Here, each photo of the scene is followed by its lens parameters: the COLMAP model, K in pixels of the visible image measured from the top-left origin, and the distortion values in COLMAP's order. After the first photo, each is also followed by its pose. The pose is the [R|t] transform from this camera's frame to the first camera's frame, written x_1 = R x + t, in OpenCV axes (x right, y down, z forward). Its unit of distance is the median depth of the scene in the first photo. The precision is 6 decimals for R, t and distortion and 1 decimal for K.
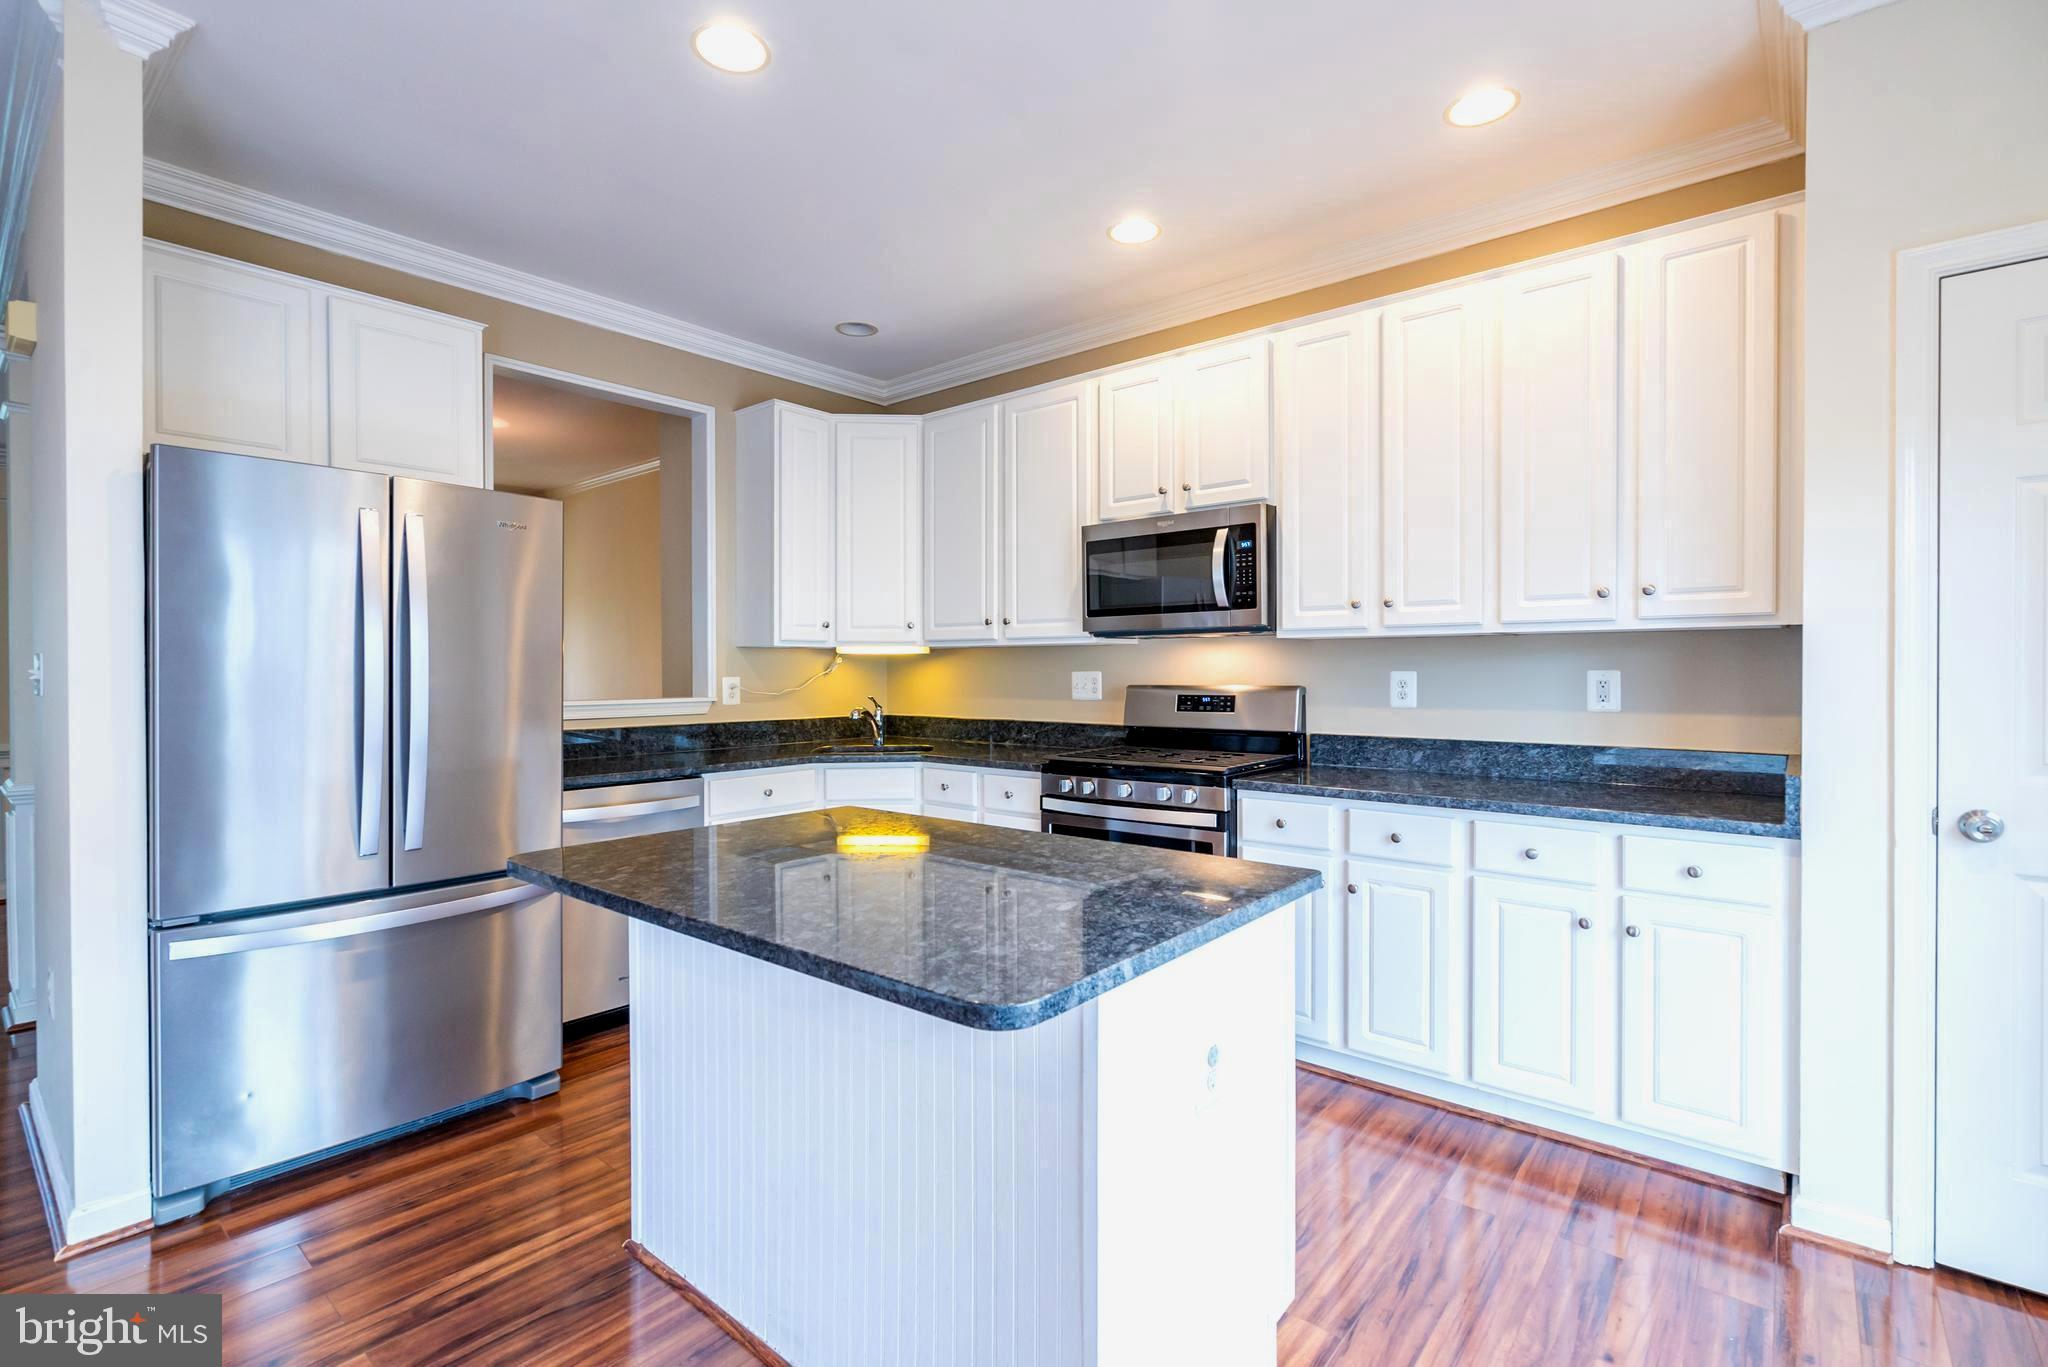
lens RADIAL K [[938.3, 0, 1013.8], [0, 938.3, 682.1], [0, 0, 1]] dist [-0.004867, -0.000239]
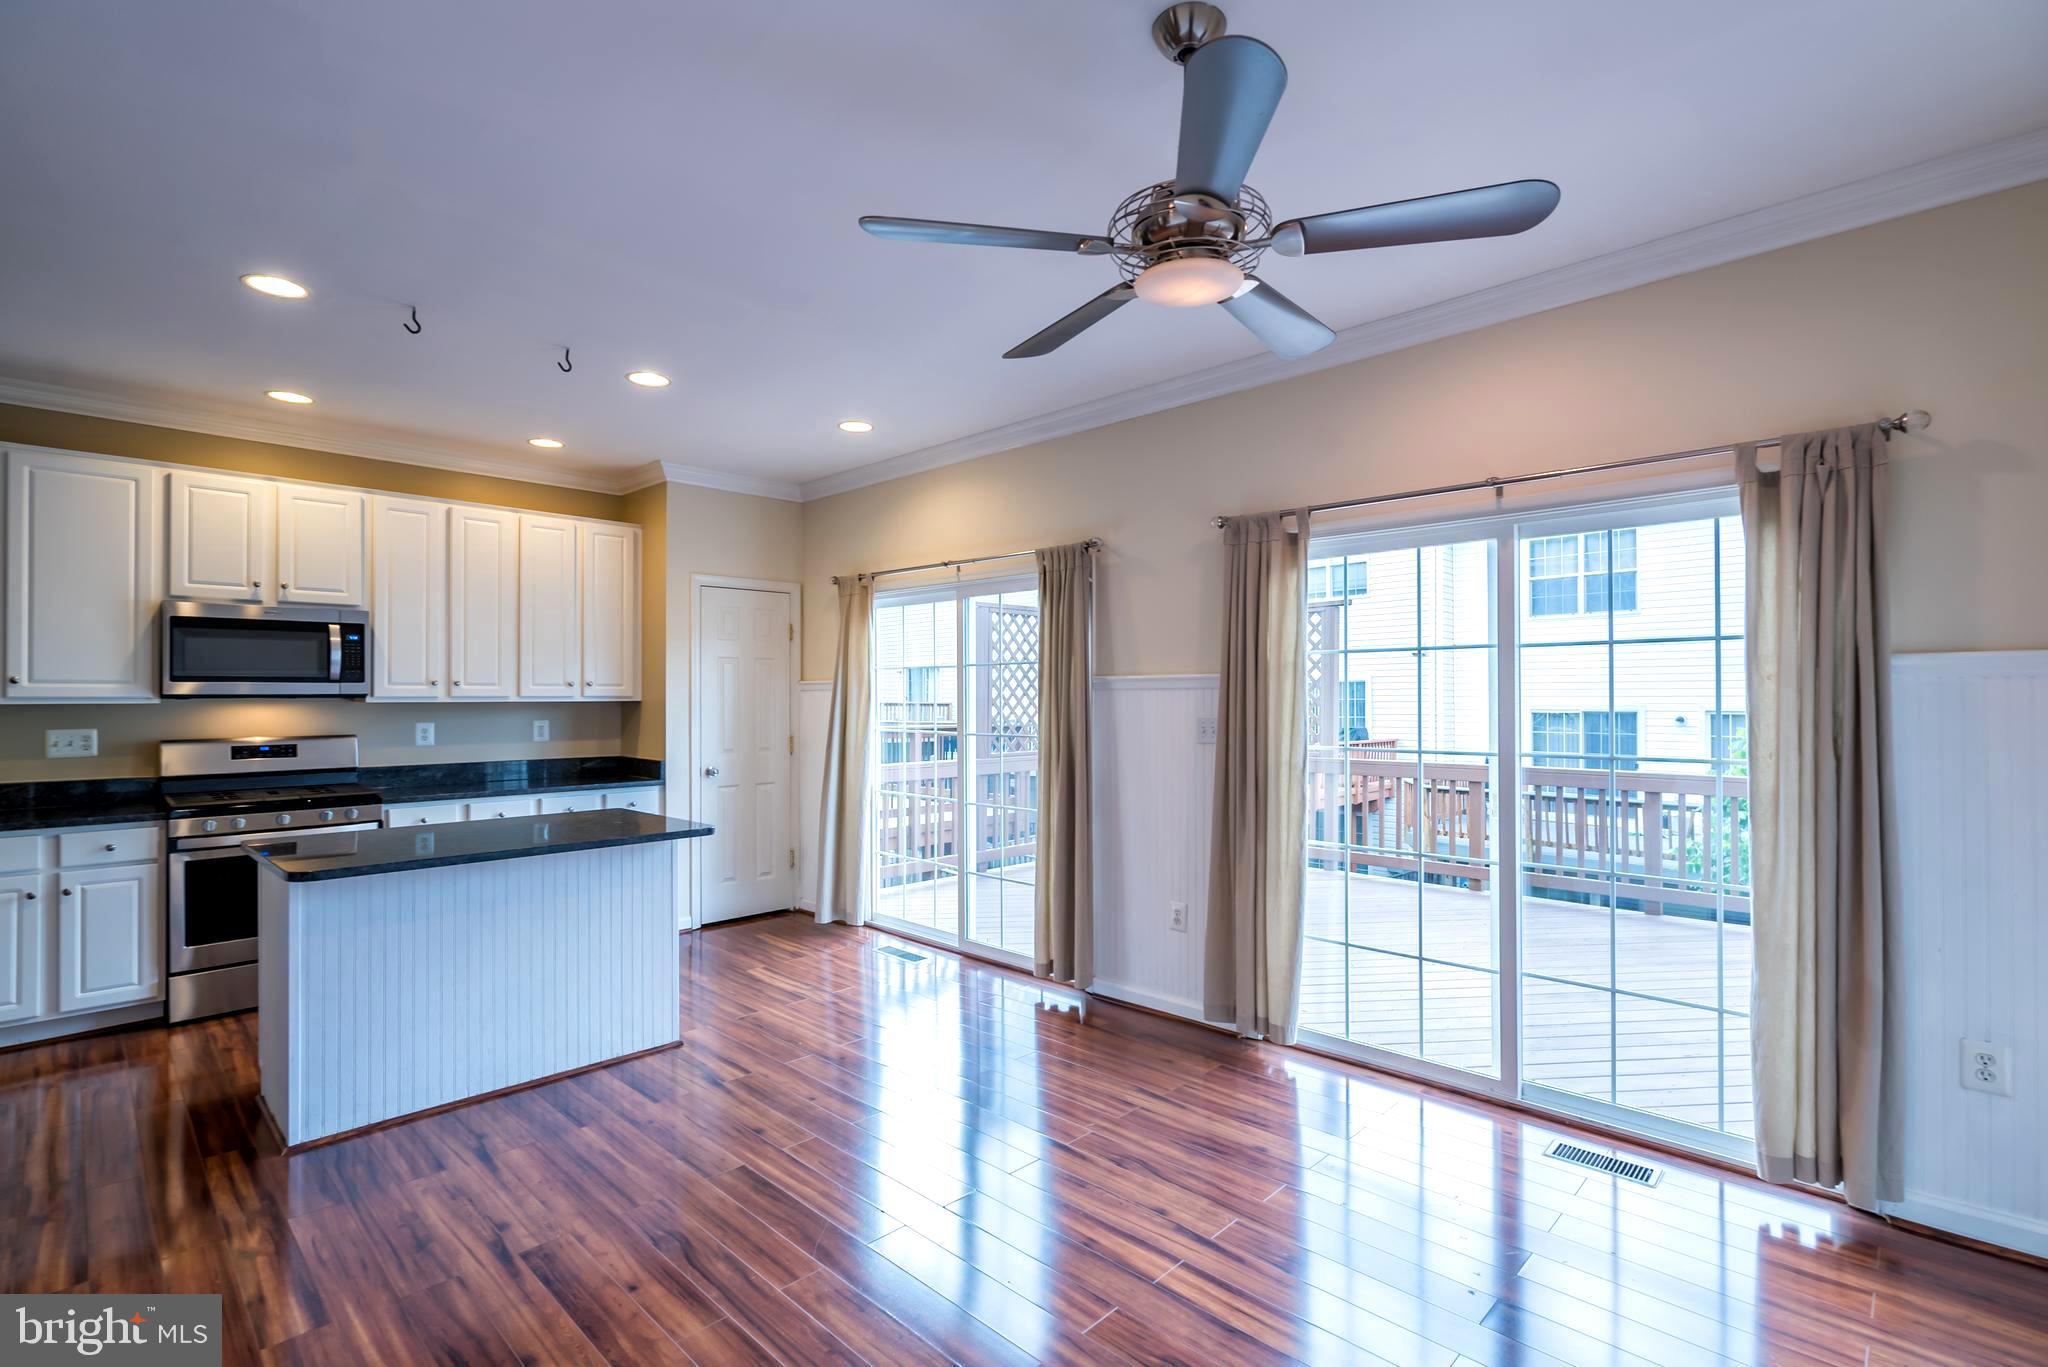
lens RADIAL K [[938.3, 0, 1023.6], [0, 938.3, 690.4], [0, 0, 1]] dist [-0.004867, -0.000239]
pose [[0.053394, 0.008559, 0.998537, -1.116199], [0.015336, 0.999838, -0.009390, -0.035822], [-0.998456, 0.015815, 0.053254, -0.099112]]
